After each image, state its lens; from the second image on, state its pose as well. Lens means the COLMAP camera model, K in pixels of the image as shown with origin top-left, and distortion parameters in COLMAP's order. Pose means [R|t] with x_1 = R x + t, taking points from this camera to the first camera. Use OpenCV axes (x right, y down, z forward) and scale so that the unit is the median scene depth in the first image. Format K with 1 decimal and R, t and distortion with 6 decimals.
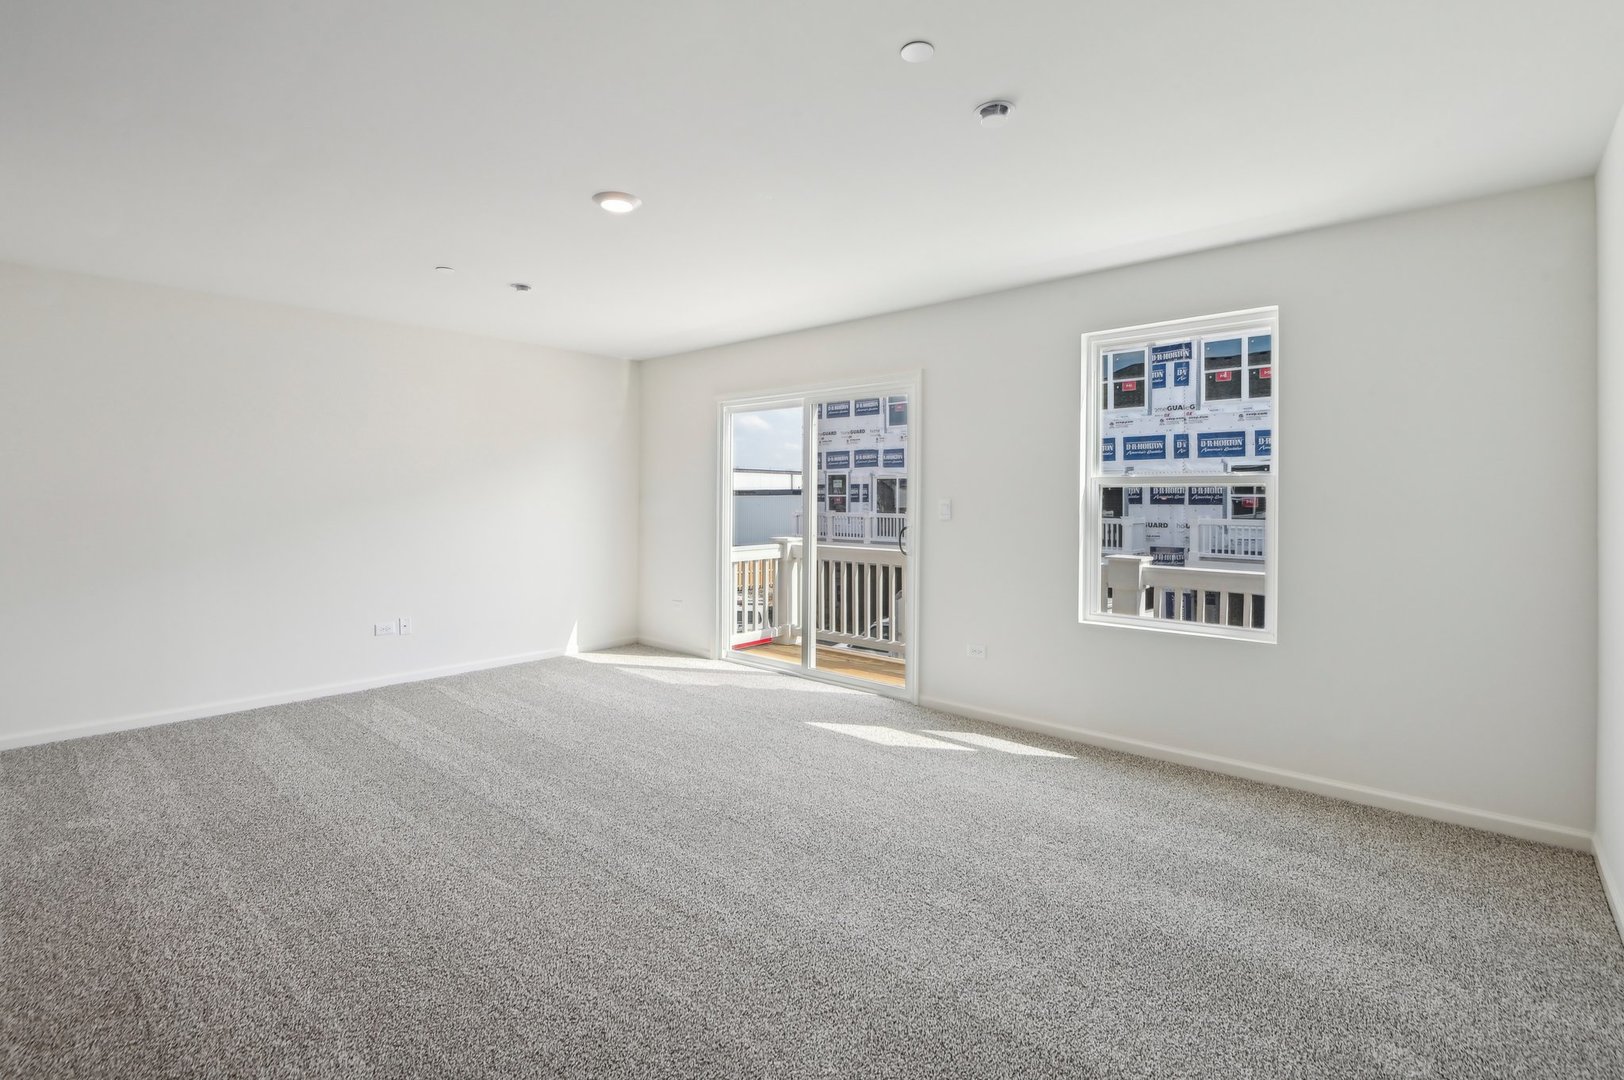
lens RADIAL K [[757.1, 0, 802.8], [0, 757.1, 471.8], [0, 0, 1]] dist [-0.011917, -0.004596]
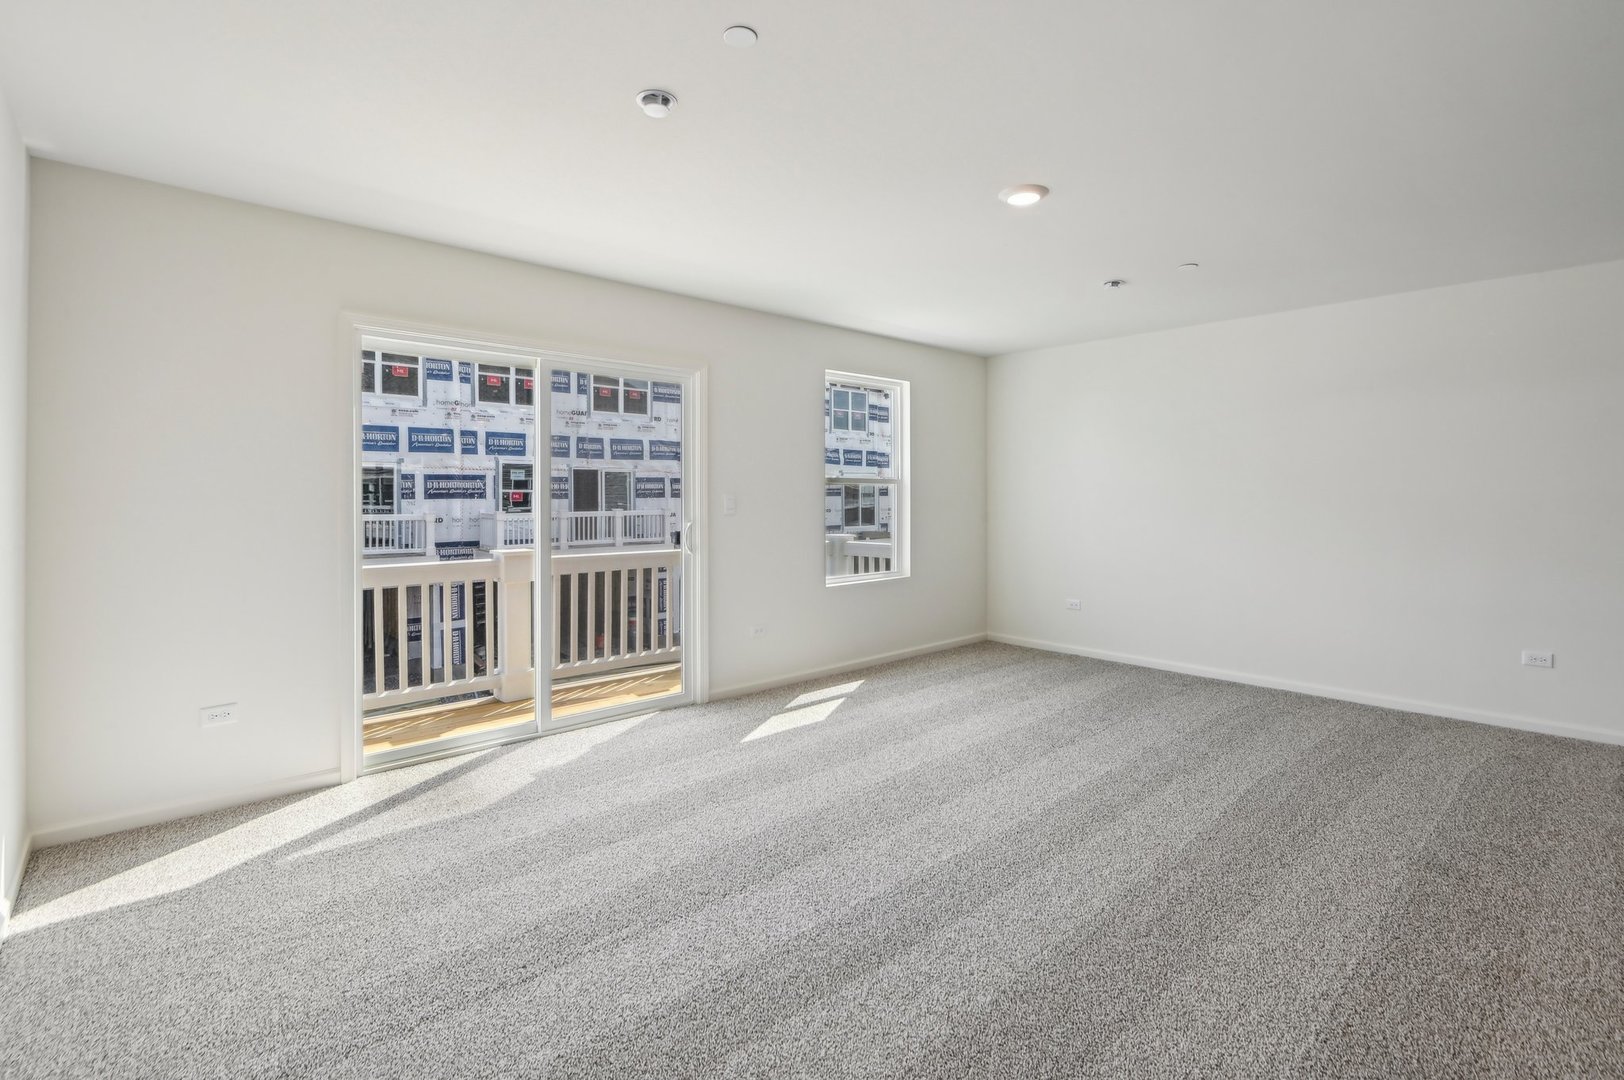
lens RADIAL K [[757.1, 0, 805.9], [0, 757.1, 478.8], [0, 0, 1]] dist [-0.011917, -0.004596]
pose [[0.098198, 0.015883, 0.995040, -0.652011], [-0.033466, 0.999360, -0.012649, 0.018542], [-0.994604, -0.032058, 0.098667, 0.613171]]
